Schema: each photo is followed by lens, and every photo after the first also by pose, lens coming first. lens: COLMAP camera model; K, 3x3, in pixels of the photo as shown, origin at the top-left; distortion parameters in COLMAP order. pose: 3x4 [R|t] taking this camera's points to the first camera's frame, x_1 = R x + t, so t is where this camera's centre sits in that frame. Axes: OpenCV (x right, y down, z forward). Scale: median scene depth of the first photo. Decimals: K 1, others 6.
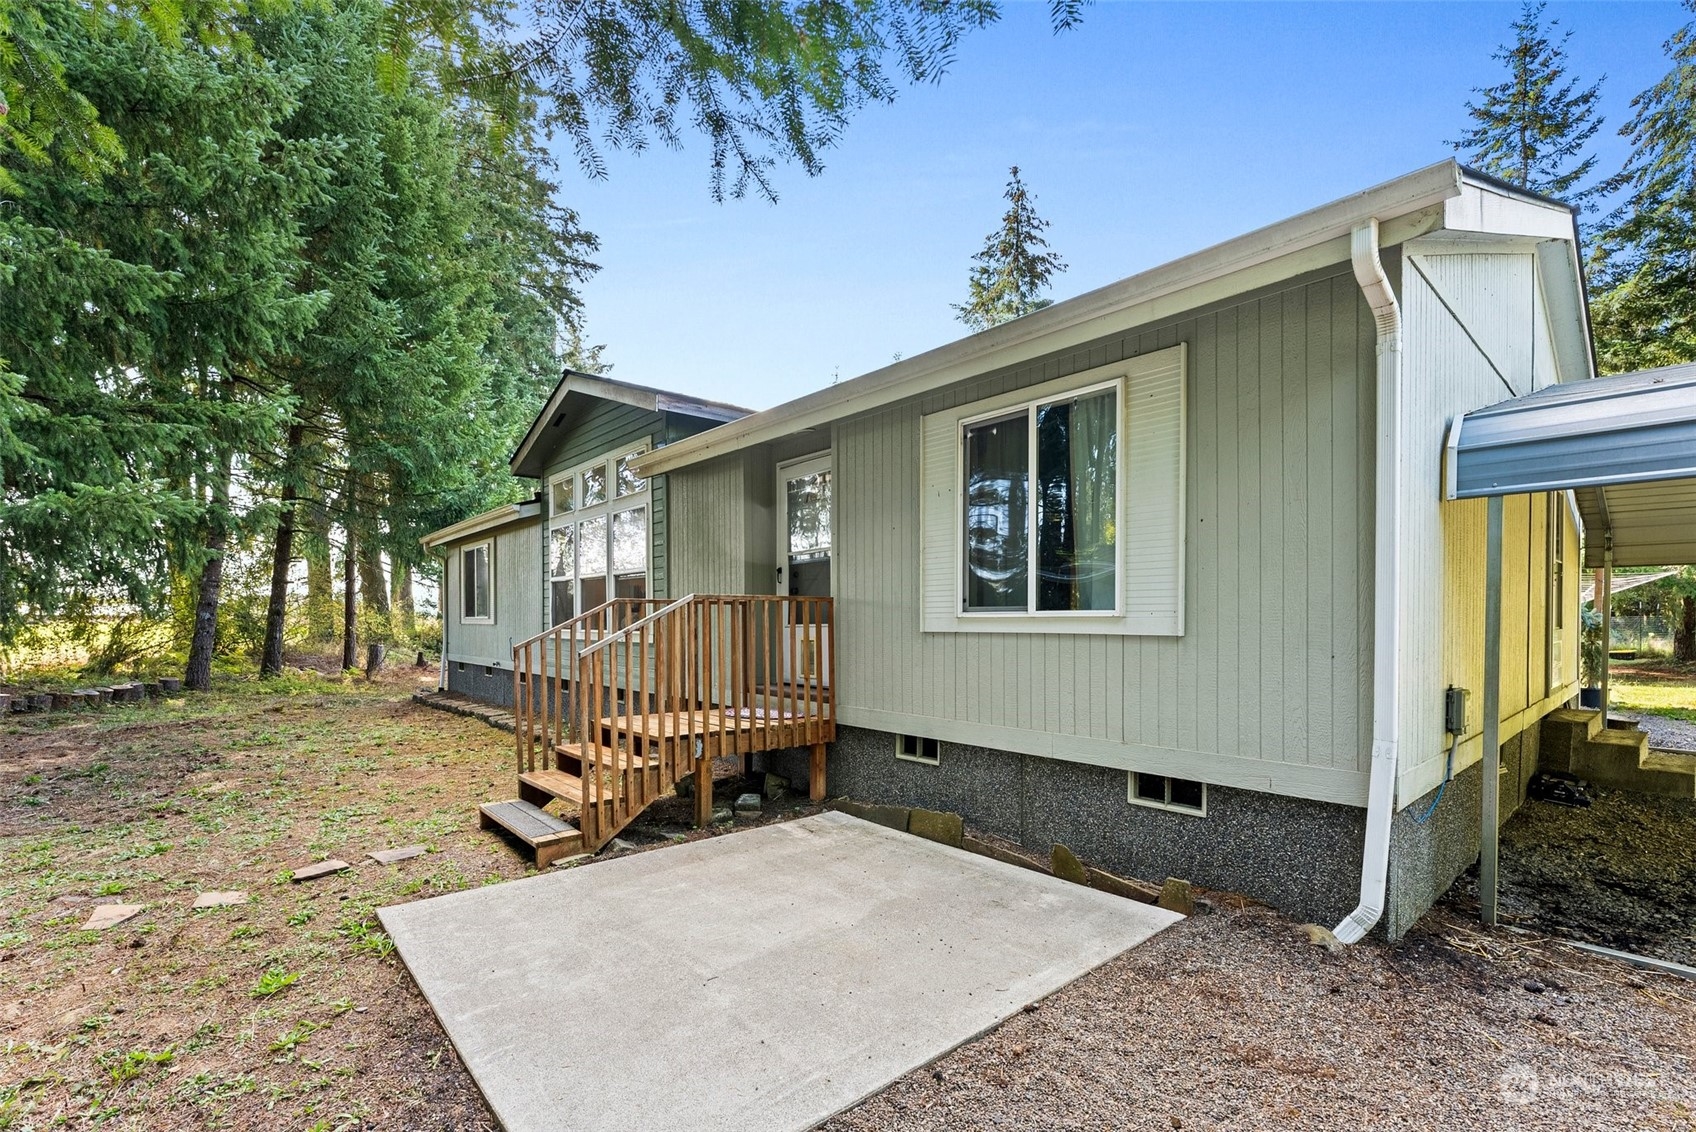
lens RADIAL K [[744.6, 0, 849.6], [0, 744.6, 627.3], [0, 0, 1]] dist [0.001015, -0.000355]
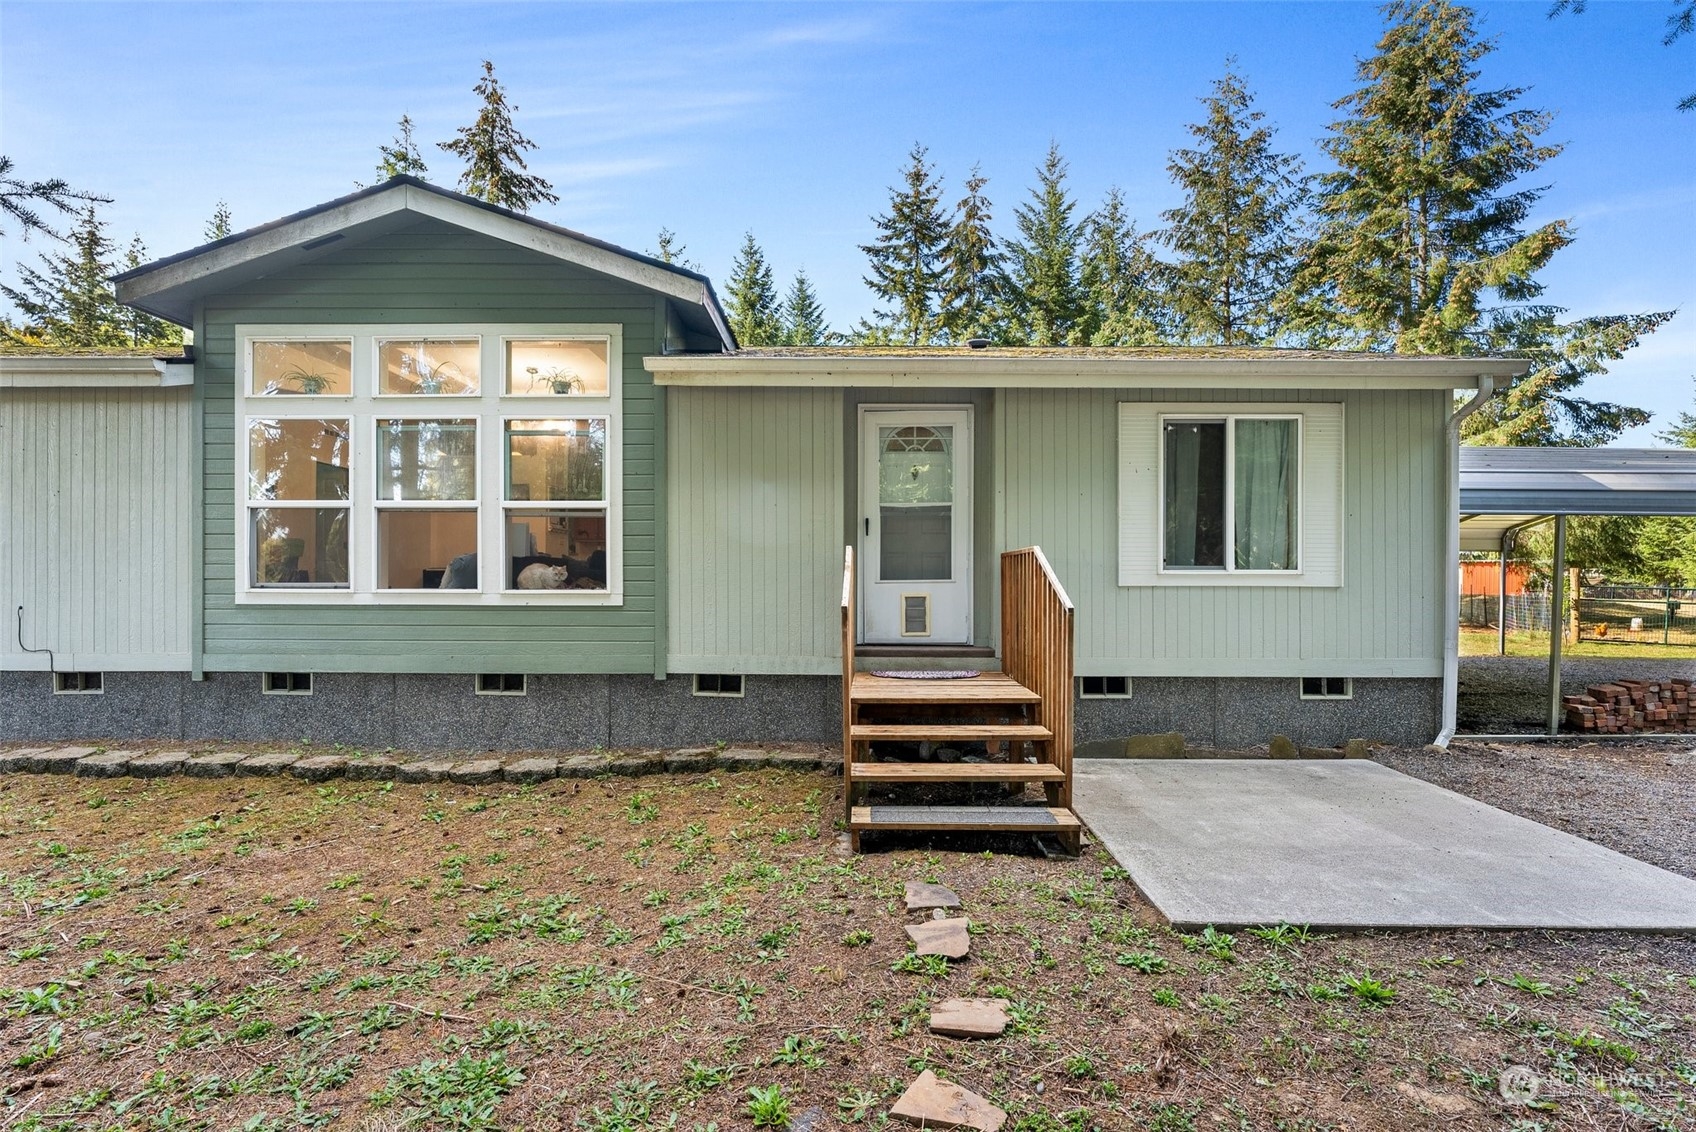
lens RADIAL K [[773.1, 0, 860.1], [0, 773.1, 581.9], [0, 0, 1]] dist [-0.007916, -0.000701]
pose [[0.664904, 0.003249, 0.746921, -0.517147], [0.002750, 0.999973, -0.006798, 0.003161], [-0.746923, 0.006574, 0.664878, 0.237839]]
